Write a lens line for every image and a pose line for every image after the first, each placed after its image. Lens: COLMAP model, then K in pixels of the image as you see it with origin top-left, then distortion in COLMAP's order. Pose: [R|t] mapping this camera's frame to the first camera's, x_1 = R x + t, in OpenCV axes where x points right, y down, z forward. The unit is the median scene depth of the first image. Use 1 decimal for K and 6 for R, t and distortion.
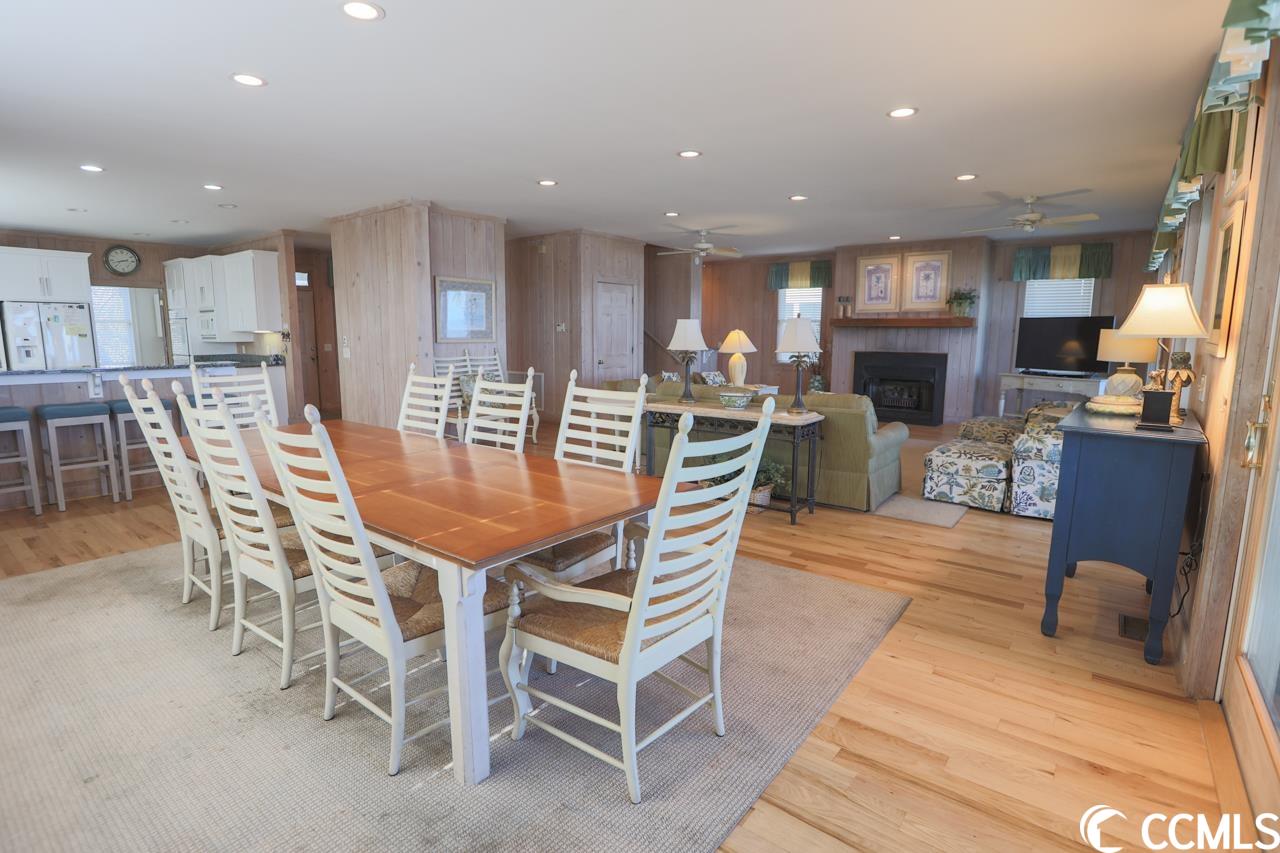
lens RADIAL K [[627.7, 0, 628.7], [0, 627.7, 431.6], [0, 0, 1]] dist [-0.029362, 0.005849]
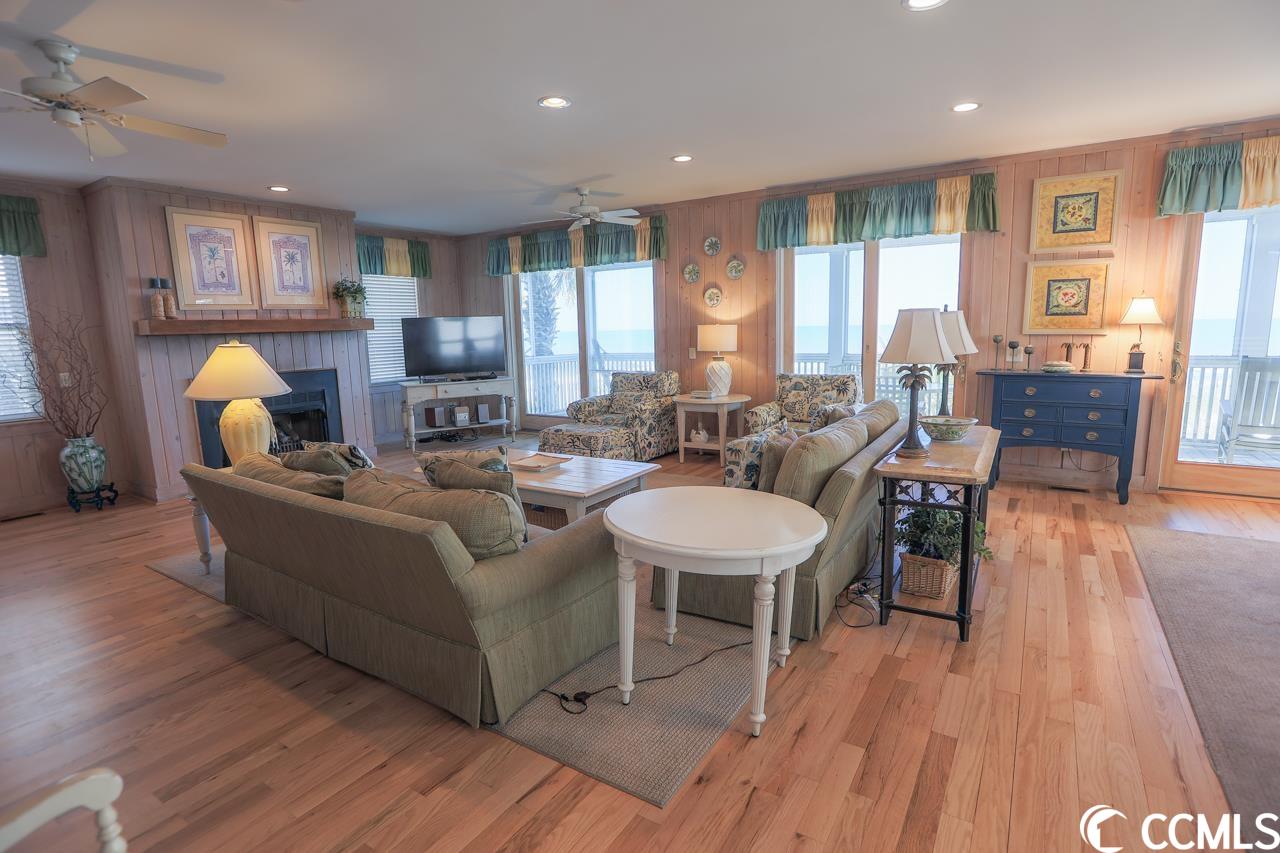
lens RADIAL K [[627.7, 0, 638.5], [0, 627.7, 431.2], [0, 0, 1]] dist [-0.029362, 0.005849]
pose [[-0.098332, -0.162297, 0.981830, -0.241555], [0.179908, 0.967456, 0.177939, -0.118994], [-0.978756, 0.194136, -0.065934, 0.710536]]
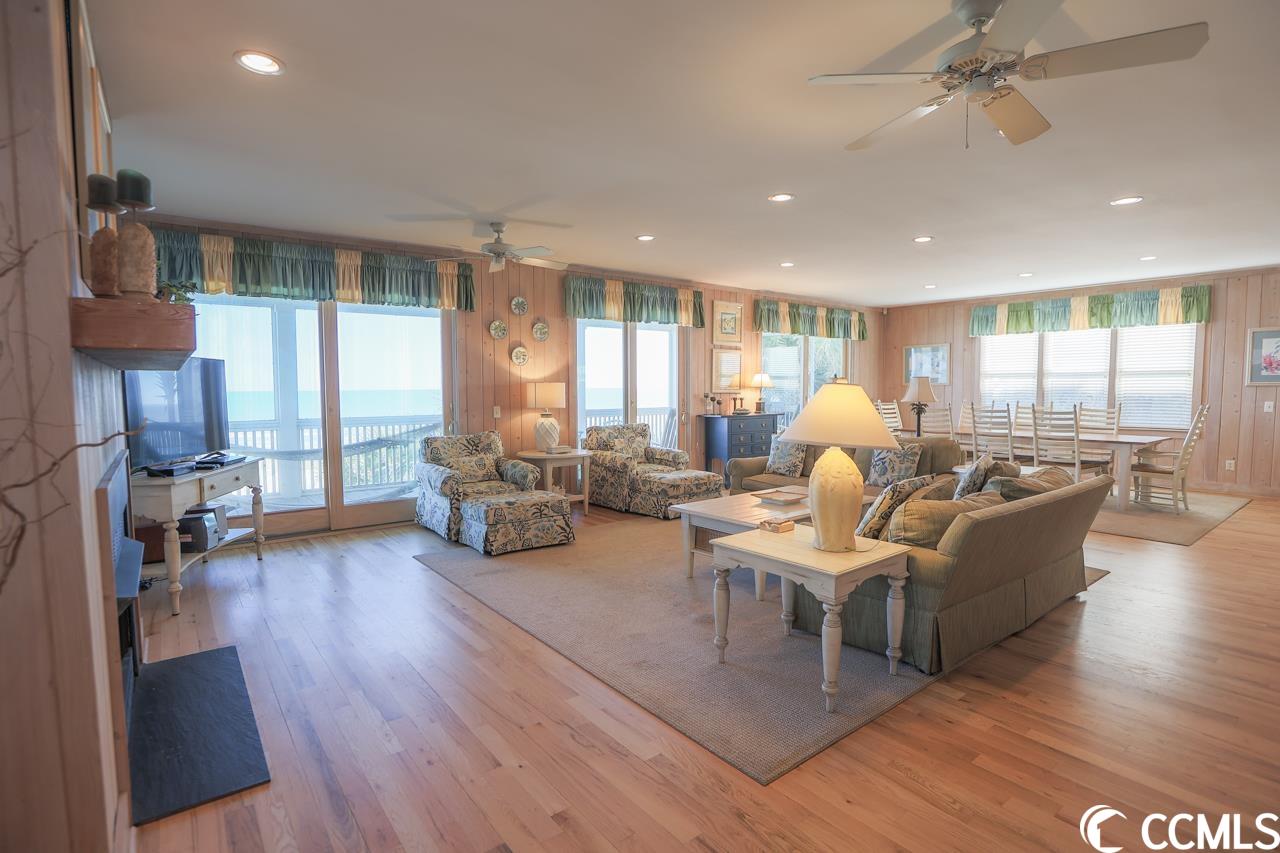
lens RADIAL K [[627.7, 0, 641.6], [0, 627.7, 431.0], [0, 0, 1]] dist [-0.029362, 0.005849]
pose [[-0.973110, -0.014160, 0.229905, 0.185018], [0.038489, 0.974081, 0.222902, -0.196955], [-0.227103, 0.225757, -0.947343, 1.233243]]
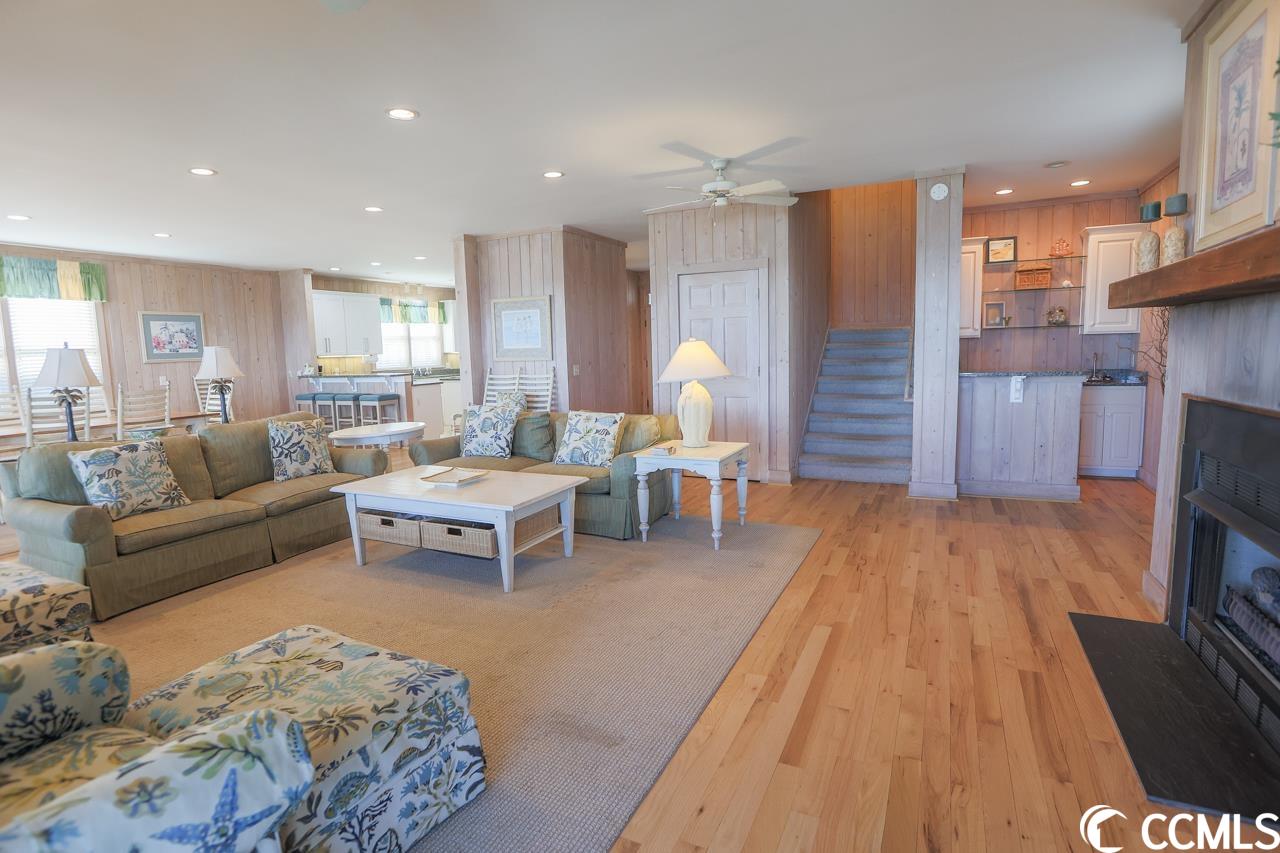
lens RADIAL K [[627.7, 0, 634.9], [0, 627.7, 428.2], [0, 0, 1]] dist [-0.029362, 0.005849]
pose [[0.211047, 0.114822, -0.970709, 0.622620], [-0.123965, 0.988202, 0.089939, -0.120023], [0.969583, 0.101353, 0.222791, 0.778076]]
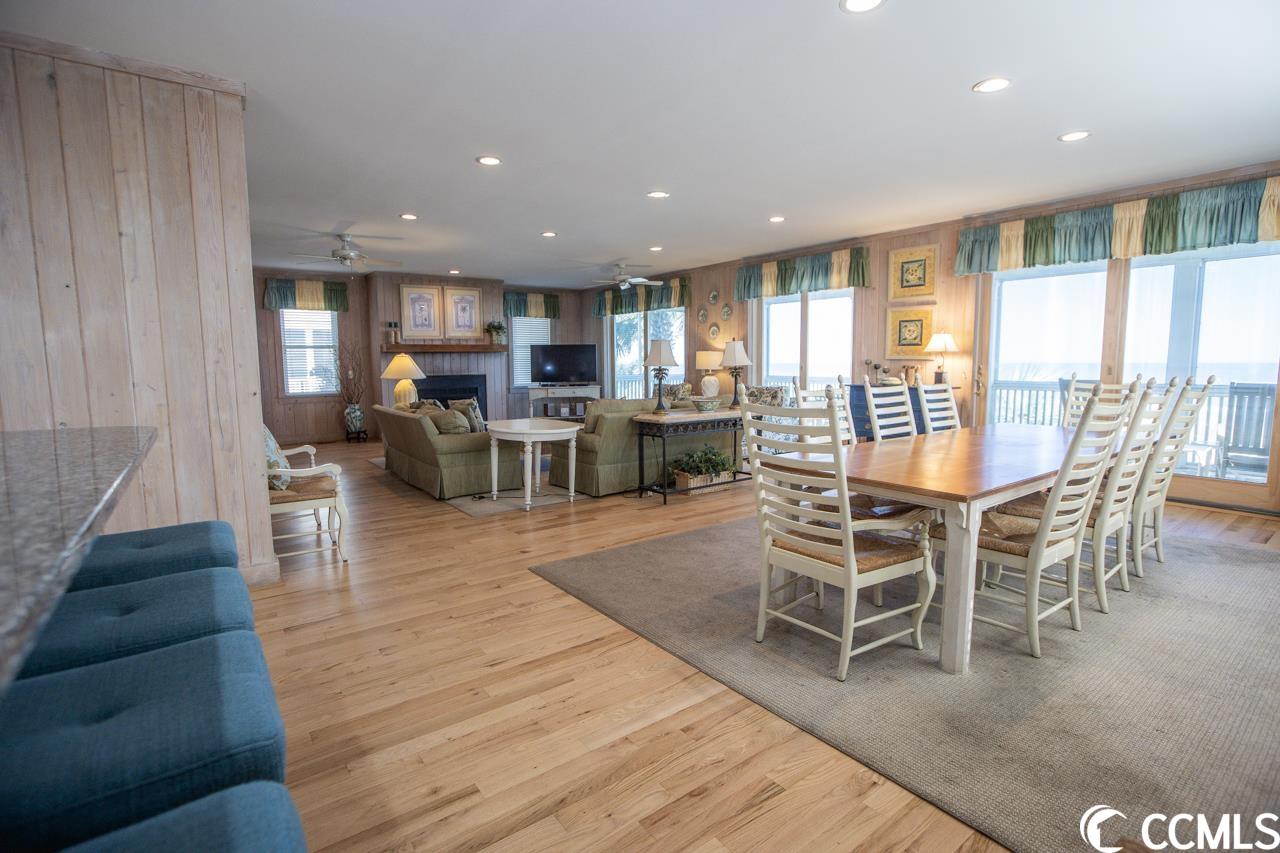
lens RADIAL K [[627.7, 0, 636.6], [0, 627.7, 427.7], [0, 0, 1]] dist [-0.029362, 0.005849]
pose [[0.266004, -0.108258, 0.957874, -0.562284], [0.160318, 0.984804, 0.066781, -0.058148], [-0.950547, 0.135800, 0.279318, 0.401266]]
